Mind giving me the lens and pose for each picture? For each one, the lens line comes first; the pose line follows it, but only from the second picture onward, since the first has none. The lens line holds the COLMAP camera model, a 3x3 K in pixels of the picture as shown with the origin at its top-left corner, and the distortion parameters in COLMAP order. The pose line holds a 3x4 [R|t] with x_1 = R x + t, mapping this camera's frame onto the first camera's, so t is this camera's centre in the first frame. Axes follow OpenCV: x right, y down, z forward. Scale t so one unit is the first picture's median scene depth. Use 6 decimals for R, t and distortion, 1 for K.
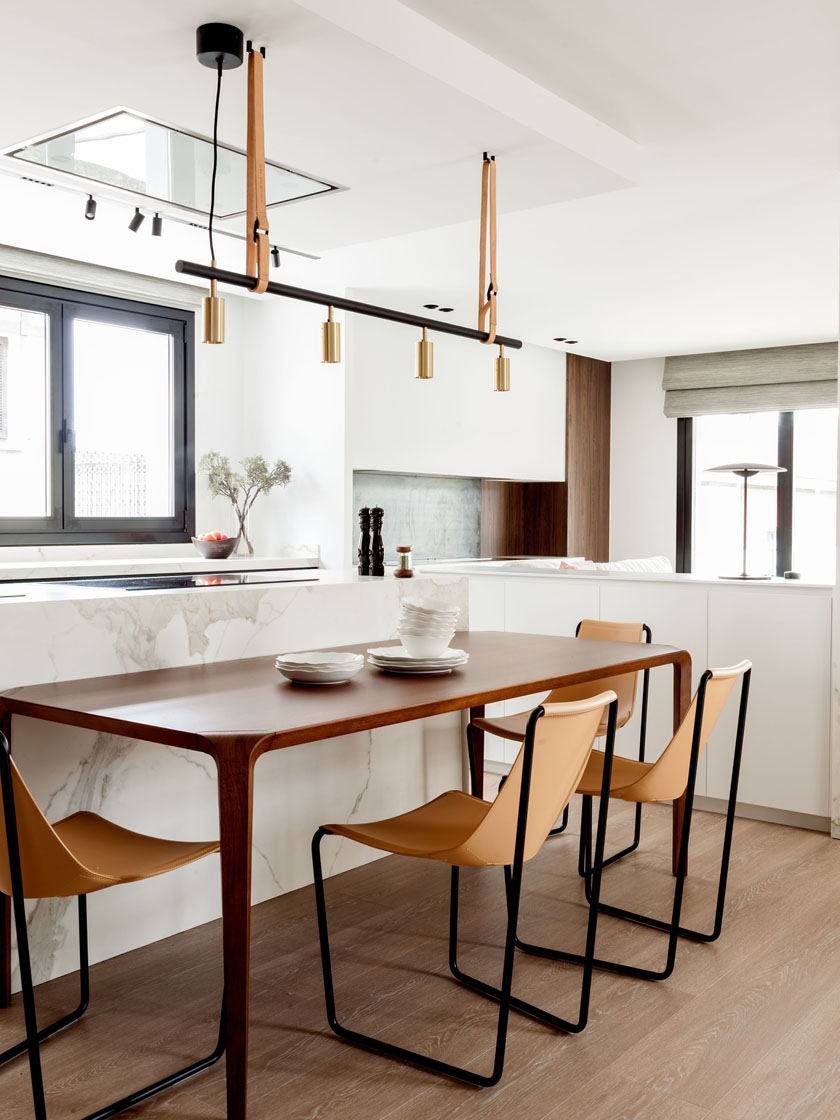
lens RADIAL K [[1077.2, 0, 420.0], [0, 1077.2, 560.0], [0, 0, 1]] dist [0.002486, 0.003871]
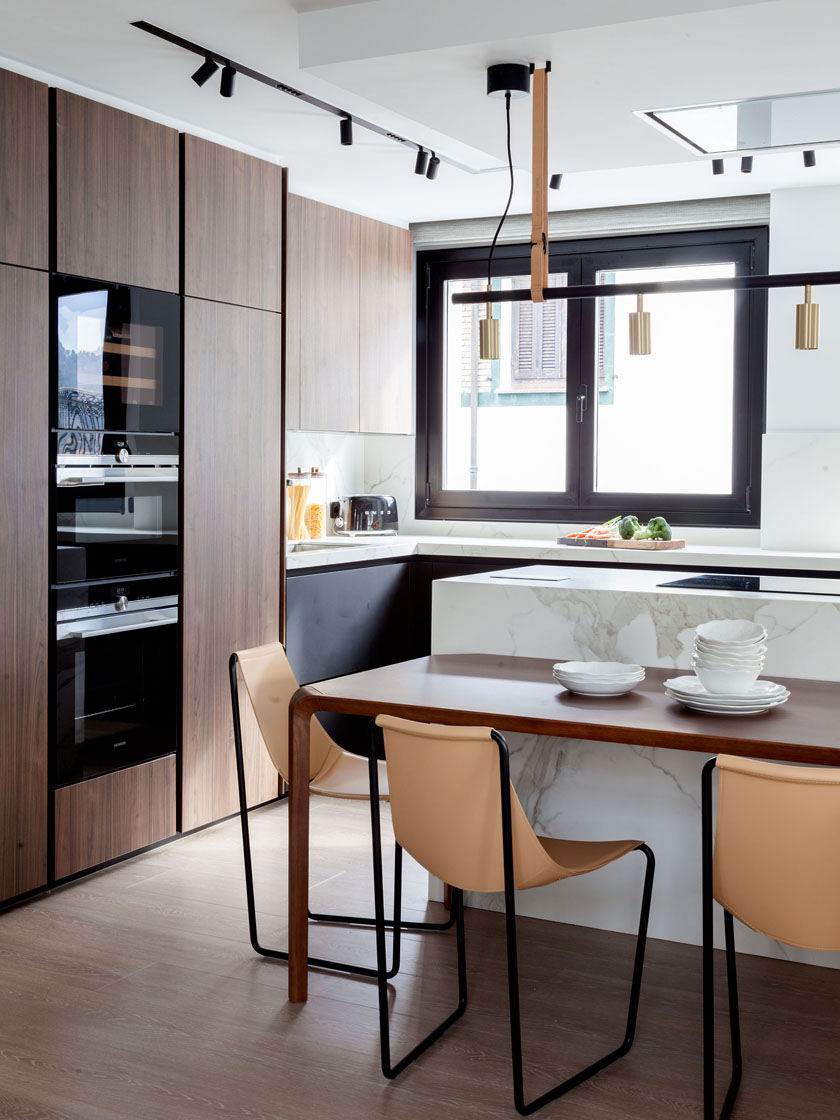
lens RADIAL K [[1425.6, 0, 416.8], [0, 1425.6, 529.5], [0, 0, 1]] dist [0.011866, 0.044079]
pose [[0.196727, 0.043265, -0.979503, 1.050914], [-0.042904, 0.998449, 0.035485, -0.066206], [0.979519, 0.035043, 0.198278, 0.552760]]
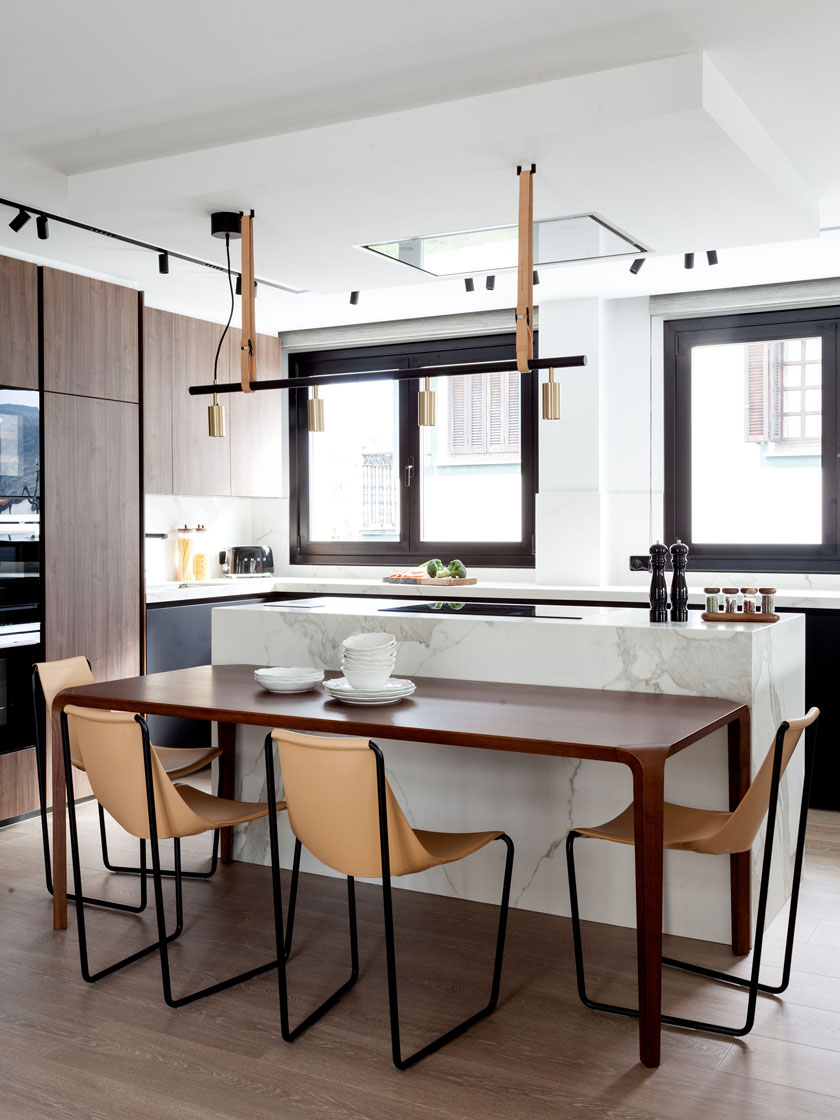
lens RADIAL K [[1165.1, 0, 420.0], [0, 1165.1, 560.0], [0, 0, 1]] dist [0.012065, 0.012415]
pose [[0.172811, 0.025420, -0.984627, 1.192624], [-0.032105, 0.999281, 0.020164, -0.066786], [0.984432, 0.028127, 0.173503, 0.861684]]
